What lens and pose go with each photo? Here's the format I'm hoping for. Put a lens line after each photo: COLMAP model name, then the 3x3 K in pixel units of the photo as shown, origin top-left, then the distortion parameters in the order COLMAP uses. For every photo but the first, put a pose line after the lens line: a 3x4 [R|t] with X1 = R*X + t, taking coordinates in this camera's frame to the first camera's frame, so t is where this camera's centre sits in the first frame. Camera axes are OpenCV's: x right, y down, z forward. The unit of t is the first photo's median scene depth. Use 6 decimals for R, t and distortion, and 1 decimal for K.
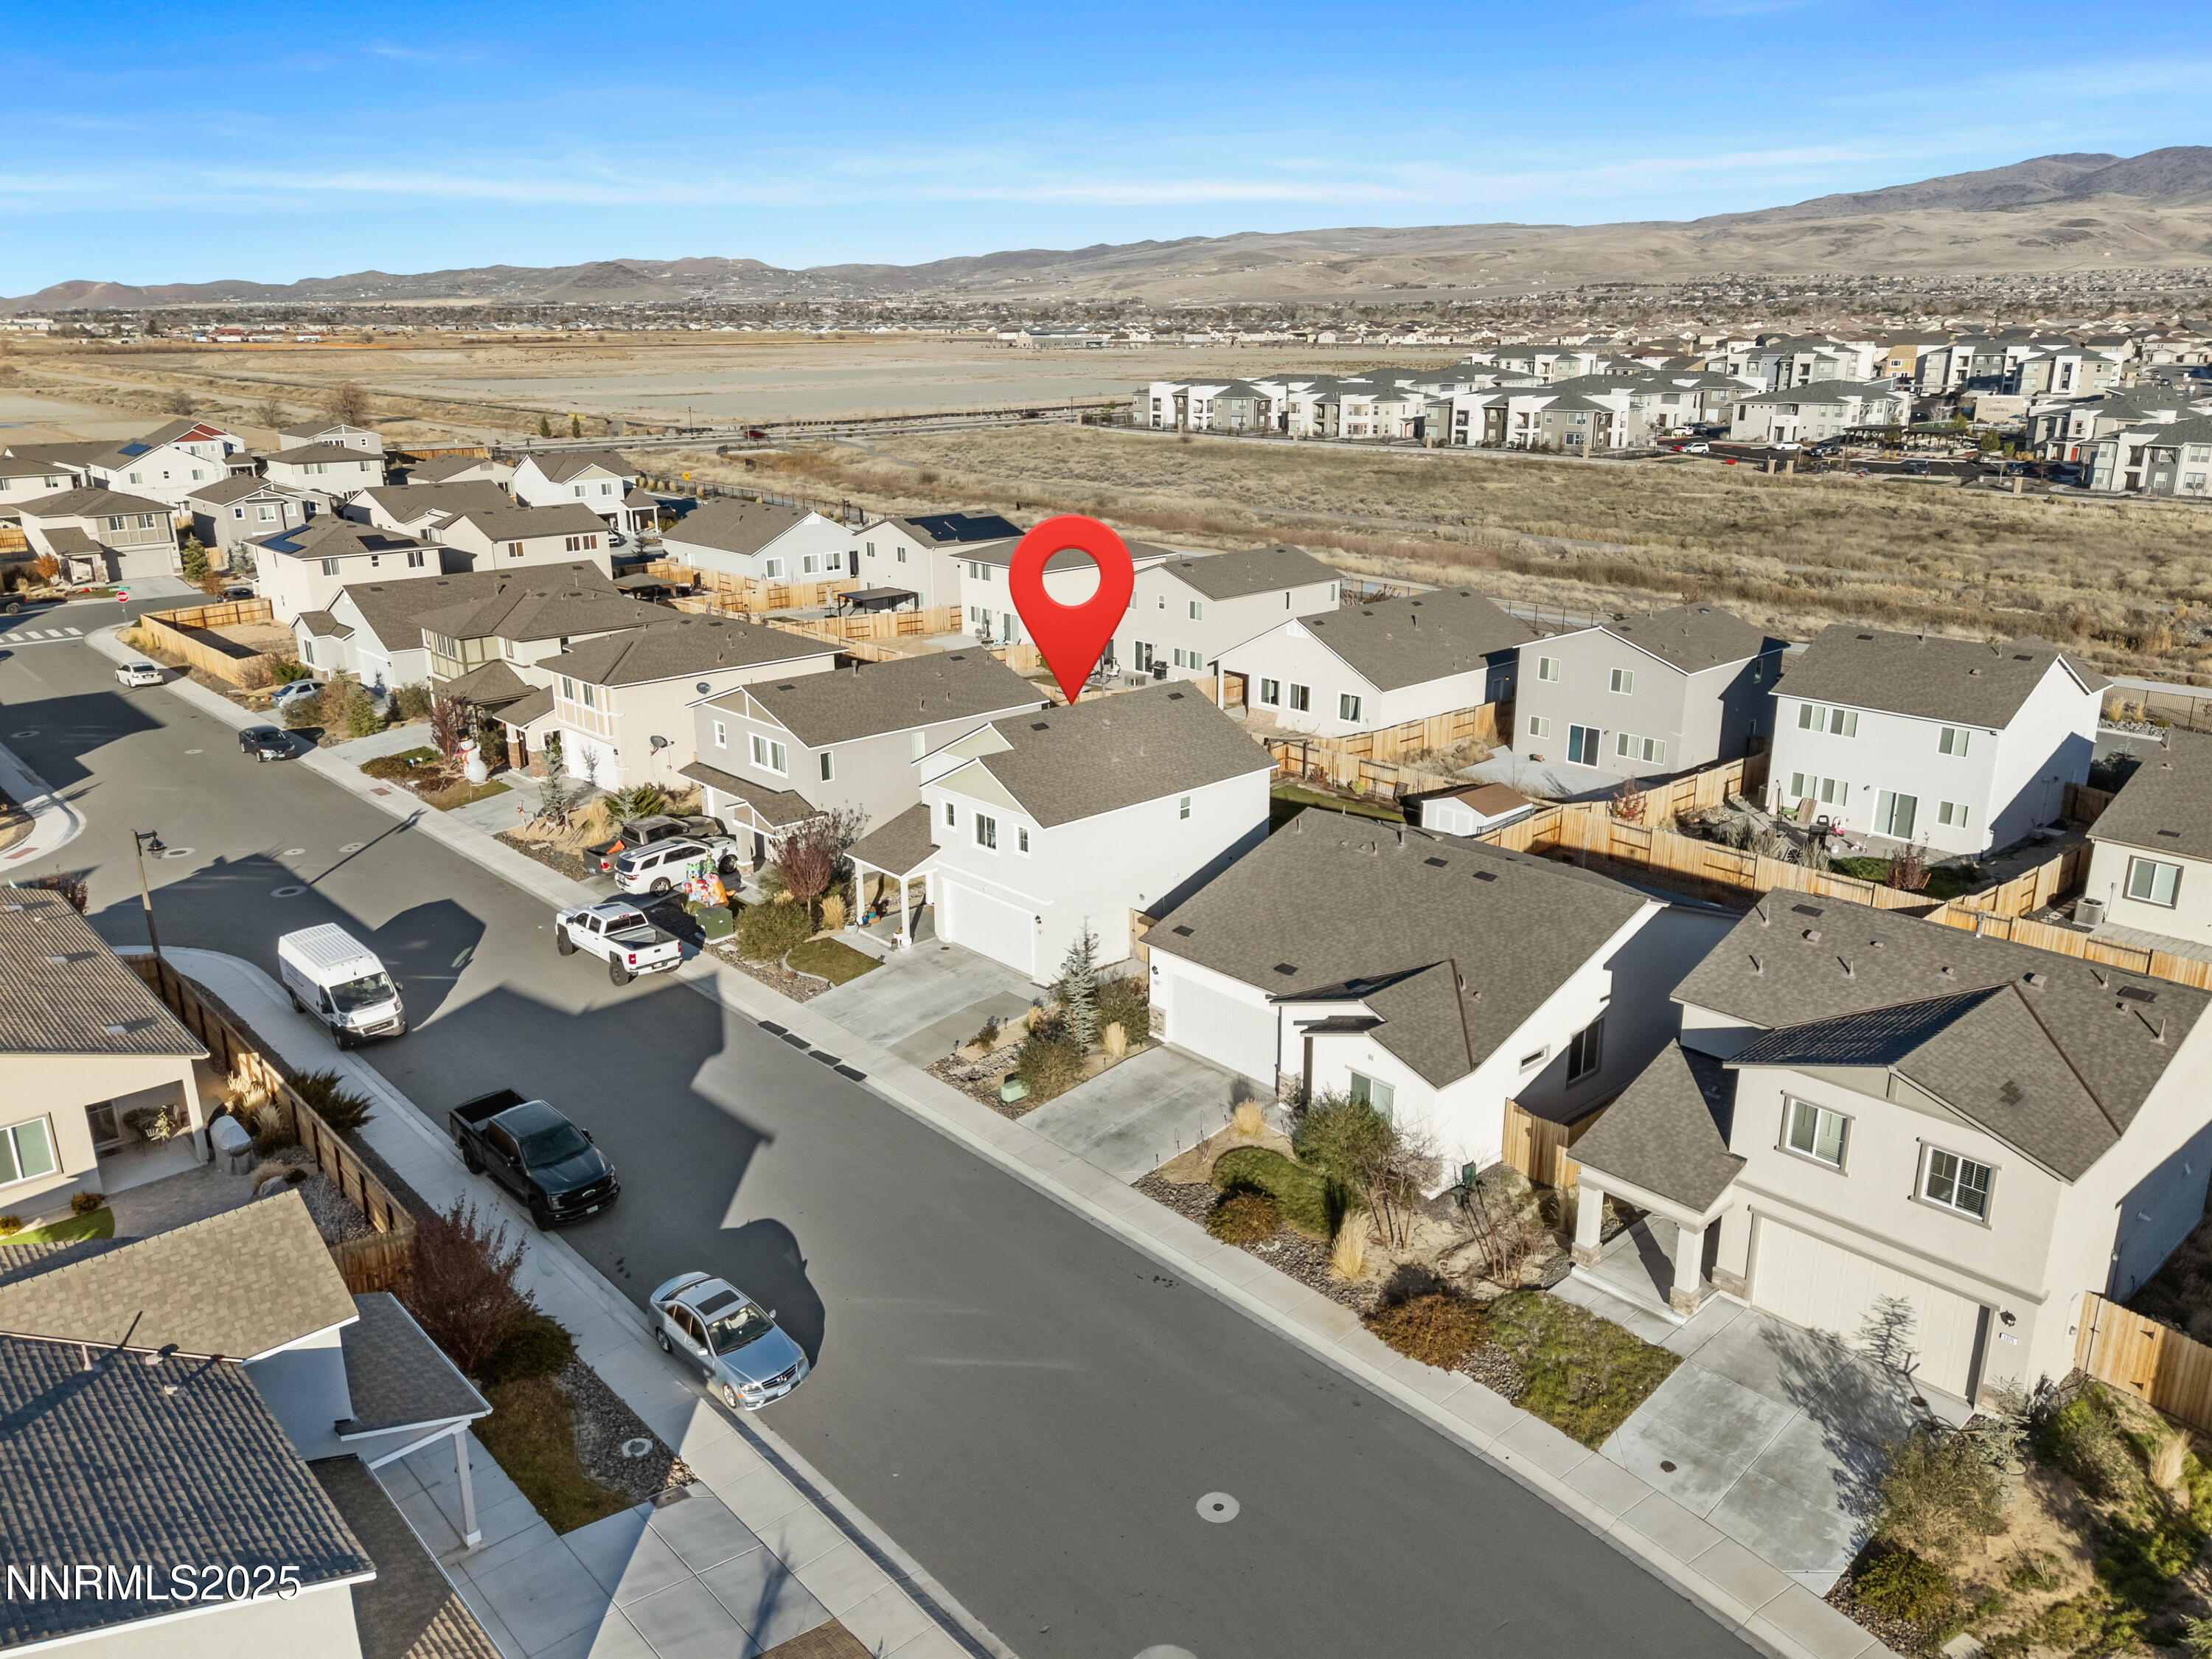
lens RADIAL K [[1636.8, 0, 1106.0], [0, 1636.8, 829.5], [0, 0, 1]] dist [0.063730, -0.053719]
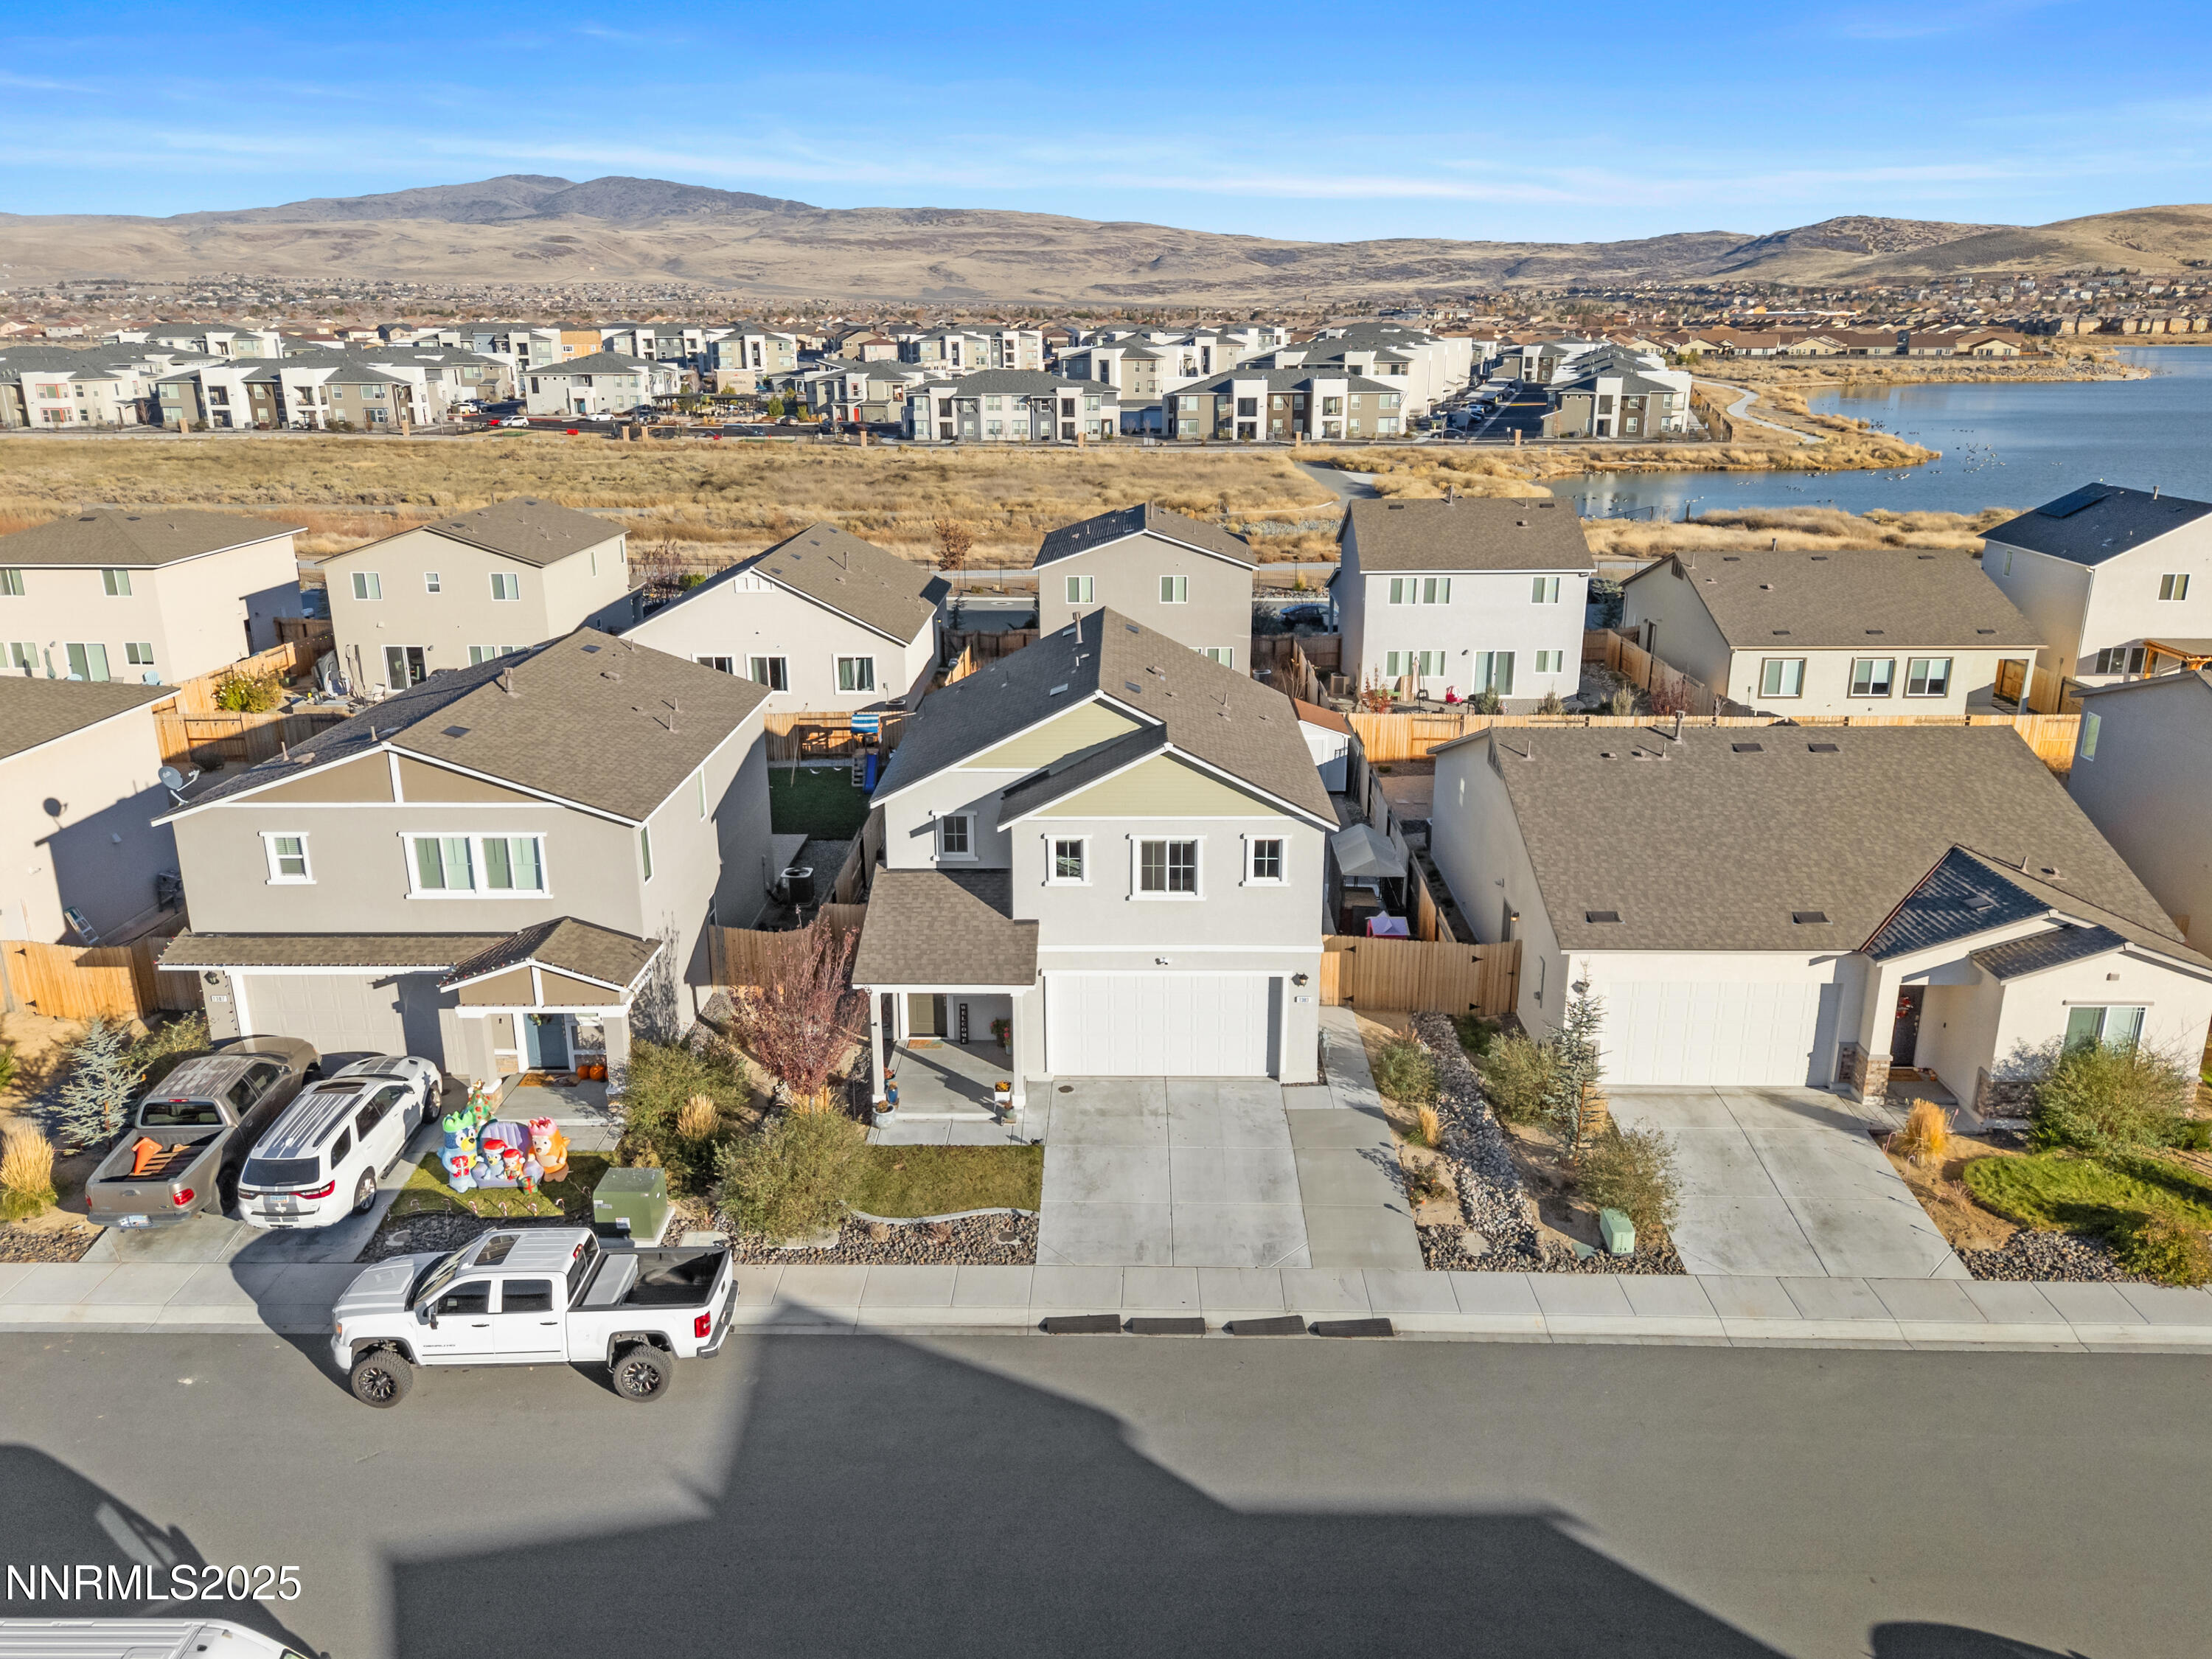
lens RADIAL K [[1636.8, 0, 1106.0], [0, 1636.8, 829.5], [0, 0, 1]] dist [0.063730, -0.053719]
pose [[0.681008, -0.213835, 0.700359, -0.141548], [0.218086, 0.972240, 0.084785, -0.018902], [-0.699047, 0.094999, 0.708738, 0.168137]]
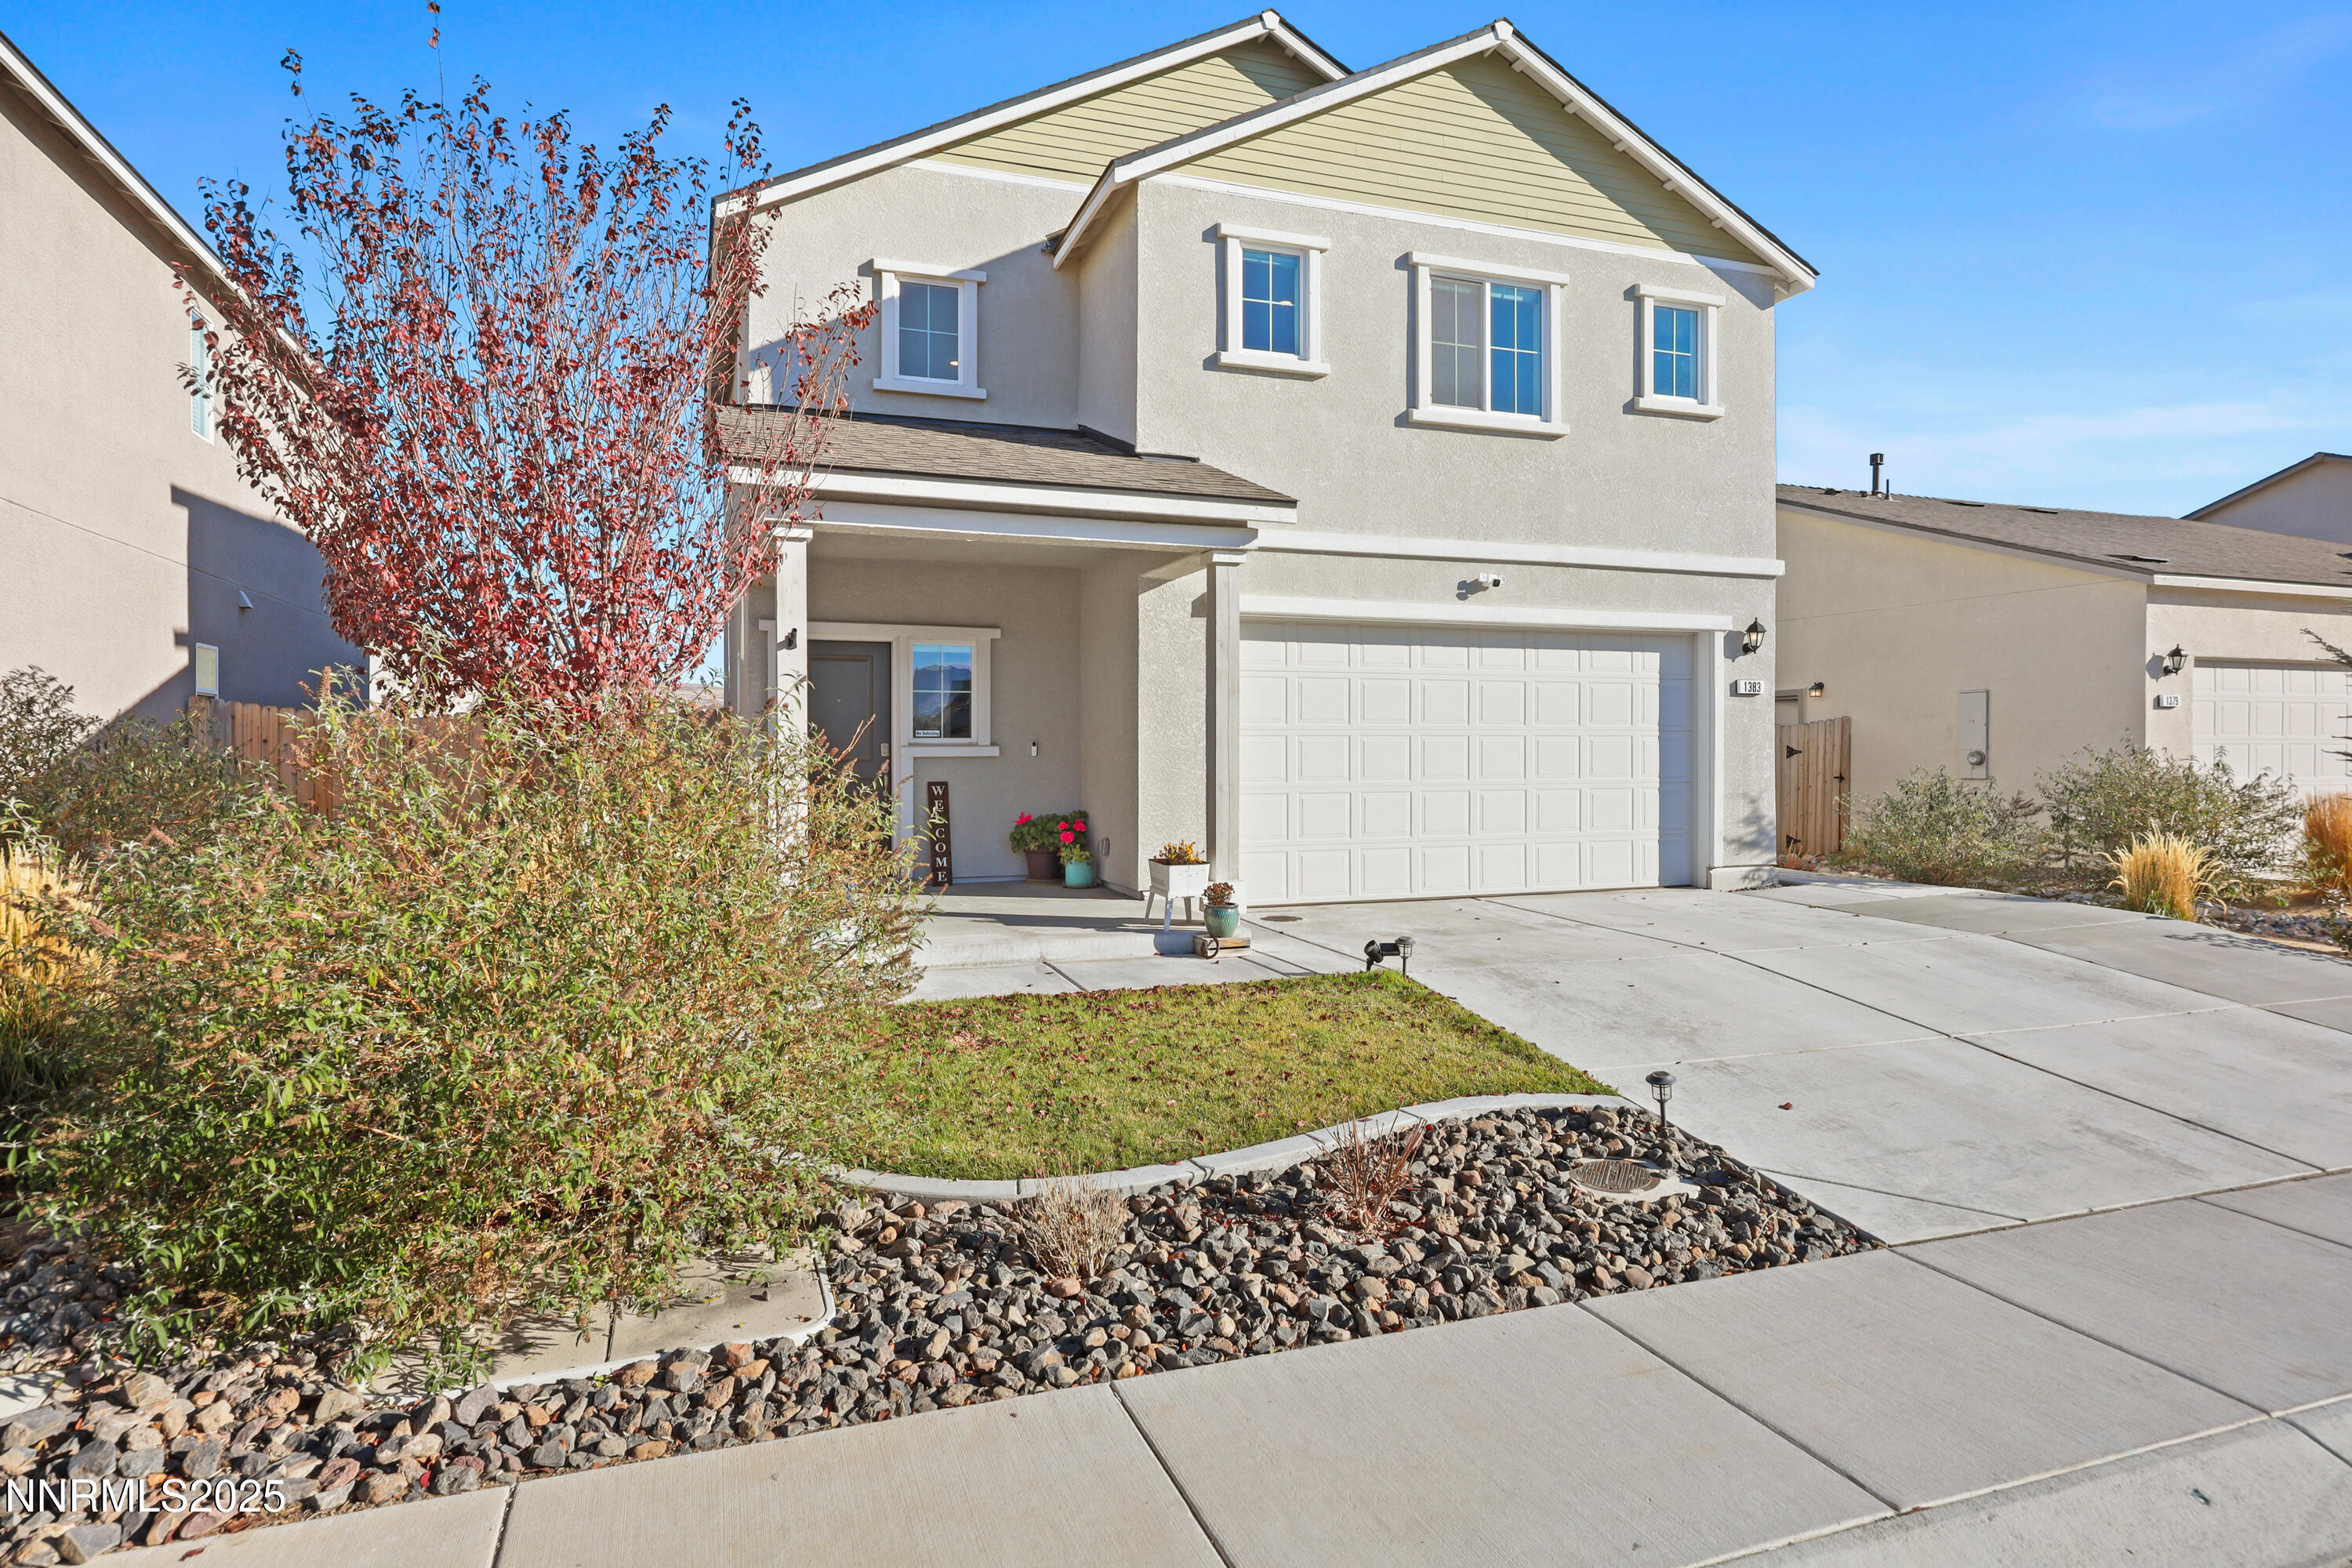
lens RADIAL K [[1305.4, 0, 1176.0], [0, 1305.4, 784.0], [0, 0, 1]] dist [-0.045941, -0.000172]
pose [[0.382313, -0.014343, 0.923922, -0.078134], [0.277398, 0.955542, -0.099951, 0.020292], [-0.881412, 0.294506, 0.369295, 0.279471]]
